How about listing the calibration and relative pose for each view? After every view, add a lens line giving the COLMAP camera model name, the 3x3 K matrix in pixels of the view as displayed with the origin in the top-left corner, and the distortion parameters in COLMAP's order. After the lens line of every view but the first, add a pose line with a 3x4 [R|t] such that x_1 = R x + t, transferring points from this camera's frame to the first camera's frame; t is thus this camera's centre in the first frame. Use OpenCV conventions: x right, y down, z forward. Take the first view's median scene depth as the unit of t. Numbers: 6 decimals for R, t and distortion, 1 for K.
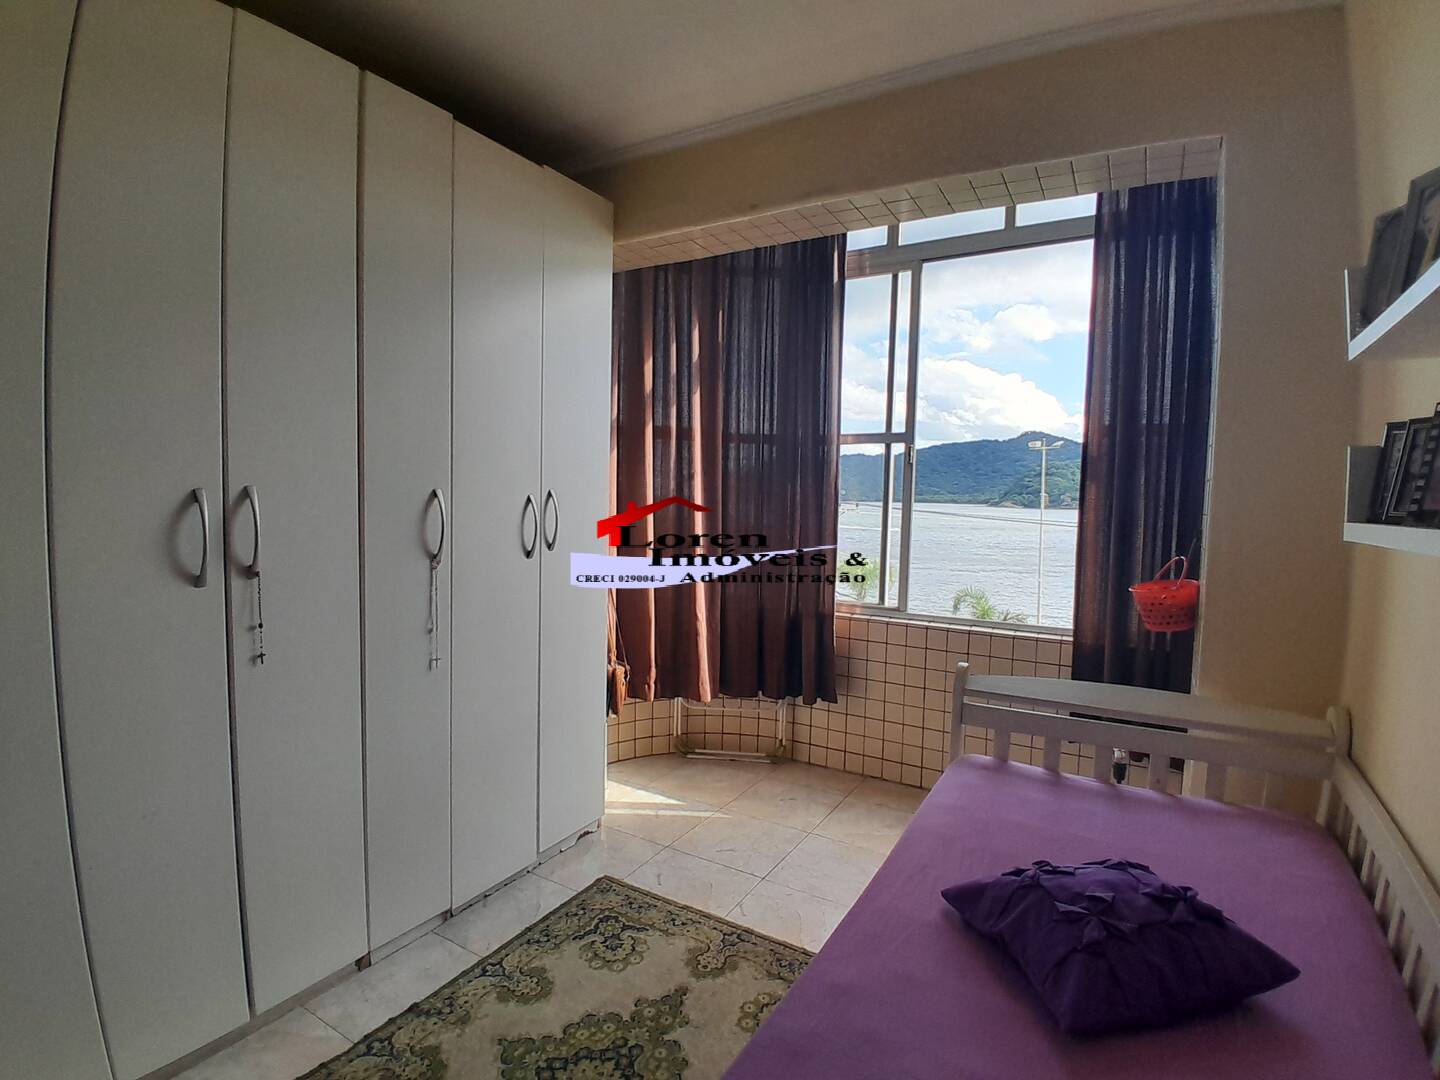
lens RADIAL K [[722.9, 0, 712.0], [0, 722.9, 536.7], [0, 0, 1]] dist [0.000039, -0.043772]
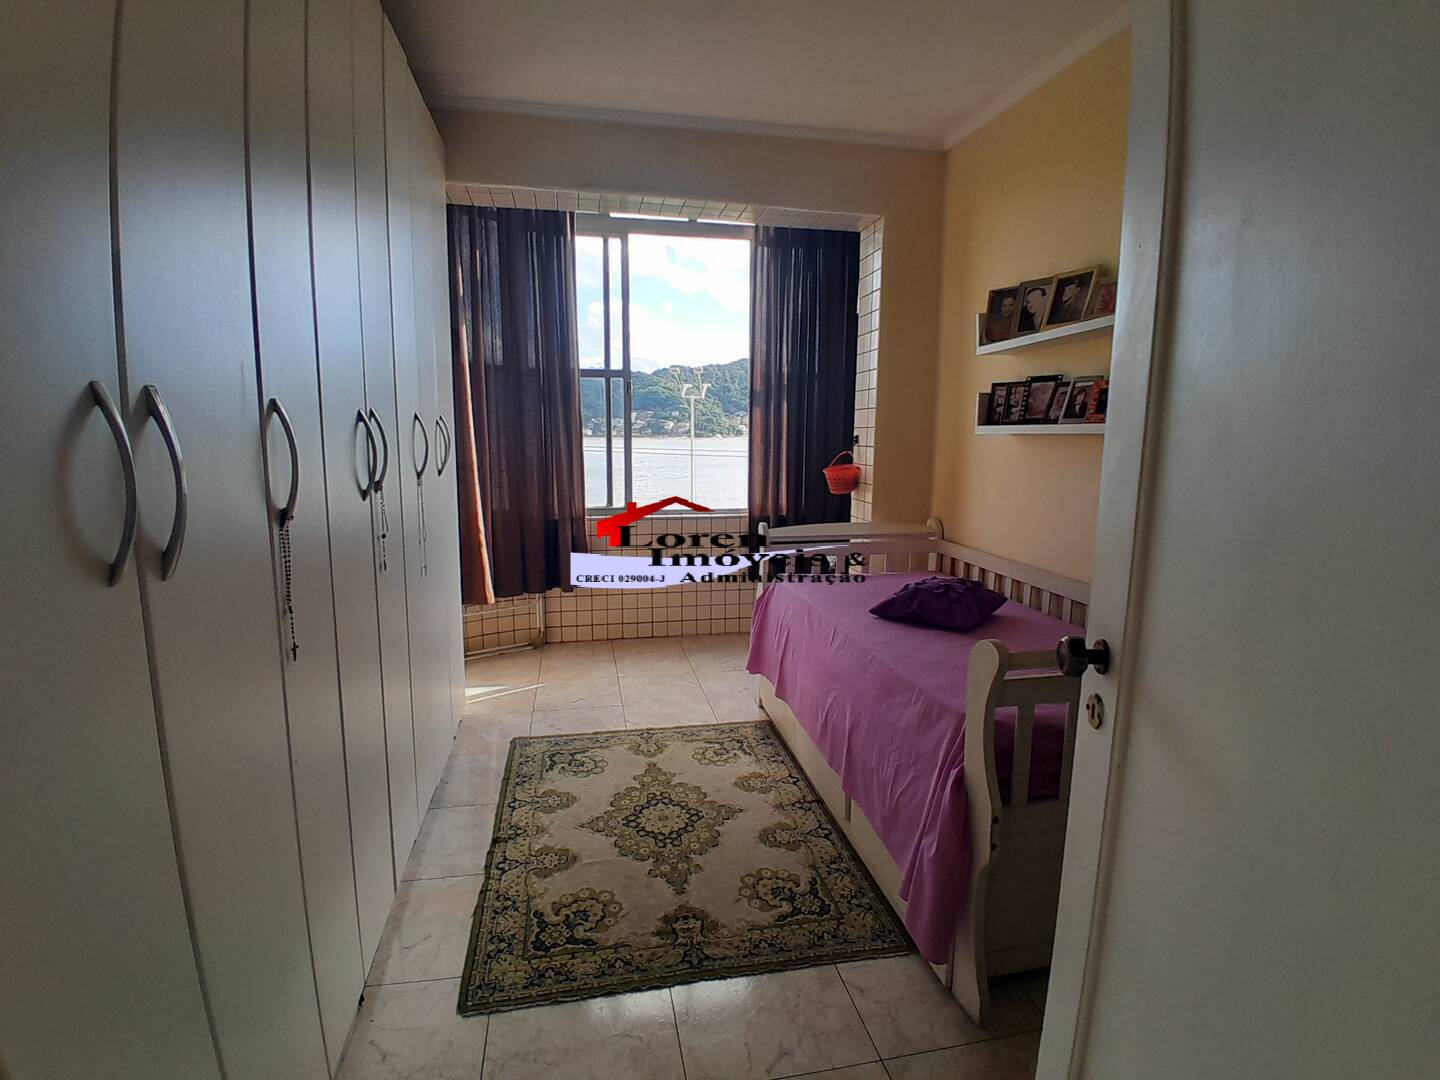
lens RADIAL K [[725.8, 0, 728.3], [0, 725.8, 541.3], [0, 0, 1]] dist [0.001808, -0.047741]
pose [[0.734817, -0.114586, 0.668516, -0.640648], [0.045829, 0.991762, 0.119618, 0.015505], [-0.676715, -0.057260, 0.734015, -0.110700]]
